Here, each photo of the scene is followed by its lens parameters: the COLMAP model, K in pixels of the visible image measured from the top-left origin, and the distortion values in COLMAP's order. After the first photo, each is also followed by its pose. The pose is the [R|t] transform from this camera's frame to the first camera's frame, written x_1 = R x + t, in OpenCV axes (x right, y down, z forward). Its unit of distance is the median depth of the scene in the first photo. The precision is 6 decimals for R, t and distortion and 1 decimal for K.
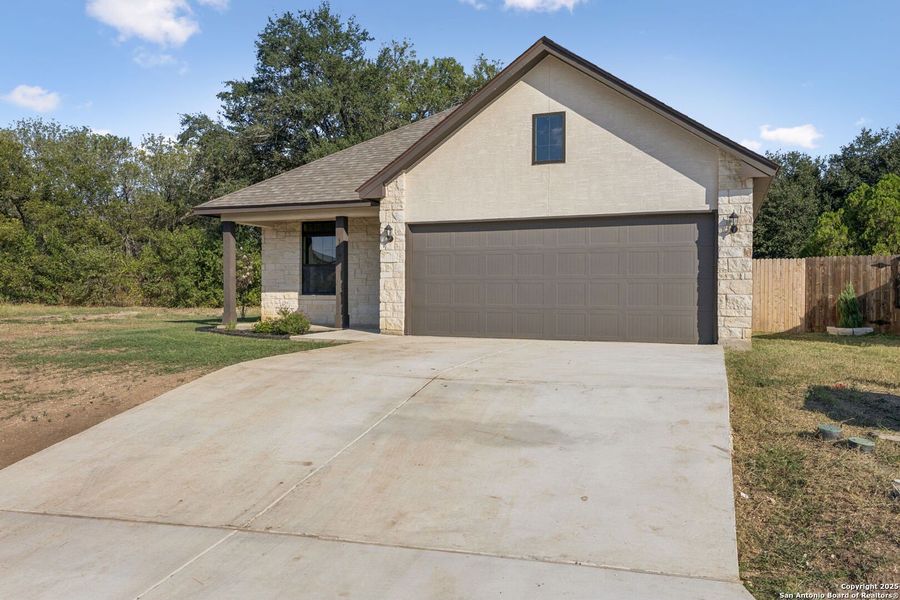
lens RADIAL K [[675.7, 0, 450.0], [0, 675.7, 300.0], [0, 0, 1]] dist [0.005946, 0.004106]
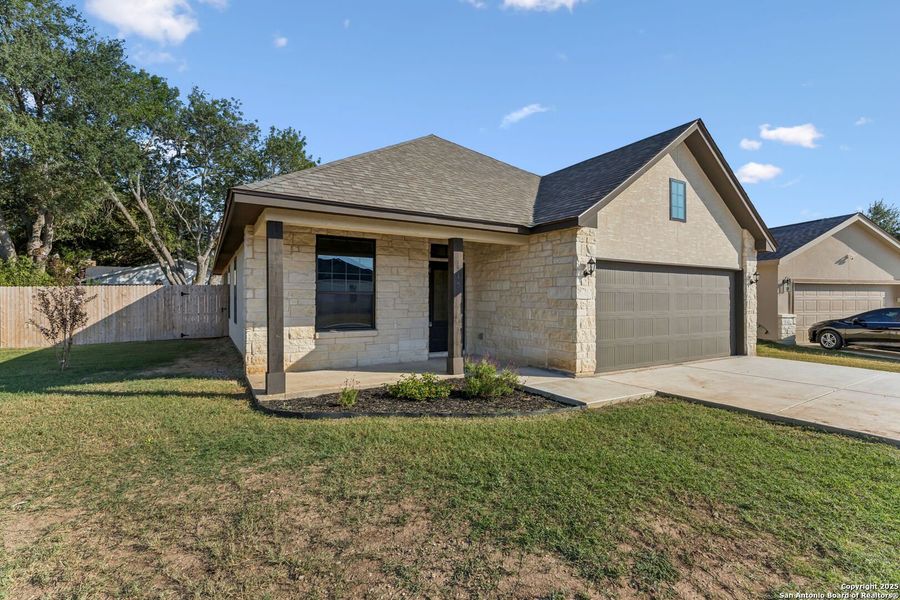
lens RADIAL K [[409.0, 0, 448.4], [0, 409.0, 297.1], [0, 0, 1]] dist [0.003770, 0.000240]
pose [[0.610450, 0.002817, 0.792050, -0.646925], [0.007753, 0.999925, -0.009532, -0.054296], [-0.792017, 0.011960, 0.610382, 0.809207]]
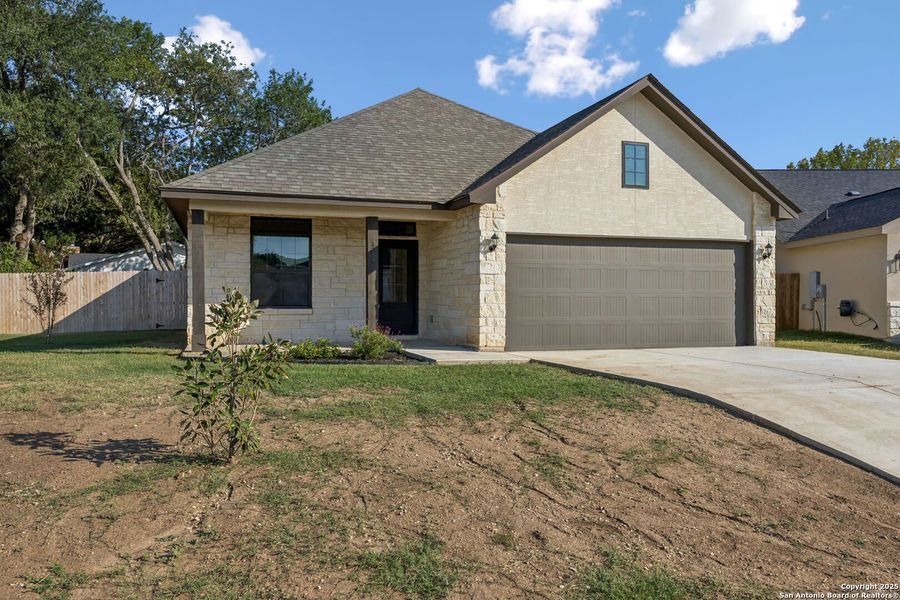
lens RADIAL K [[675.7, 0, 450.0], [0, 675.7, 300.0], [0, 0, 1]] dist [0.005946, 0.004106]
pose [[0.763778, -0.001462, 0.645477, -0.731796], [0.008701, 0.999930, -0.008031, -0.012837], [-0.645420, 0.011750, 0.763738, 0.330169]]
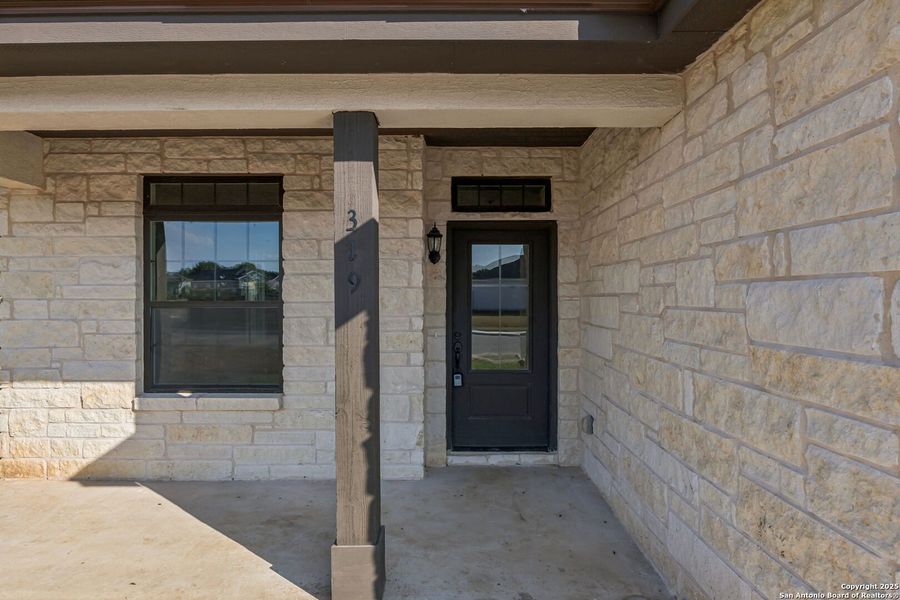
lens RADIAL K [[490.9, 0, 450.0], [0, 490.9, 300.0], [0, 0, 1]] dist [-0.000164, -0.000323]
pose [[0.929597, -0.006545, 0.368519, -0.223561], [0.008980, 0.999948, -0.004891, -0.068489], [-0.368468, 0.007856, 0.929607, 0.955914]]
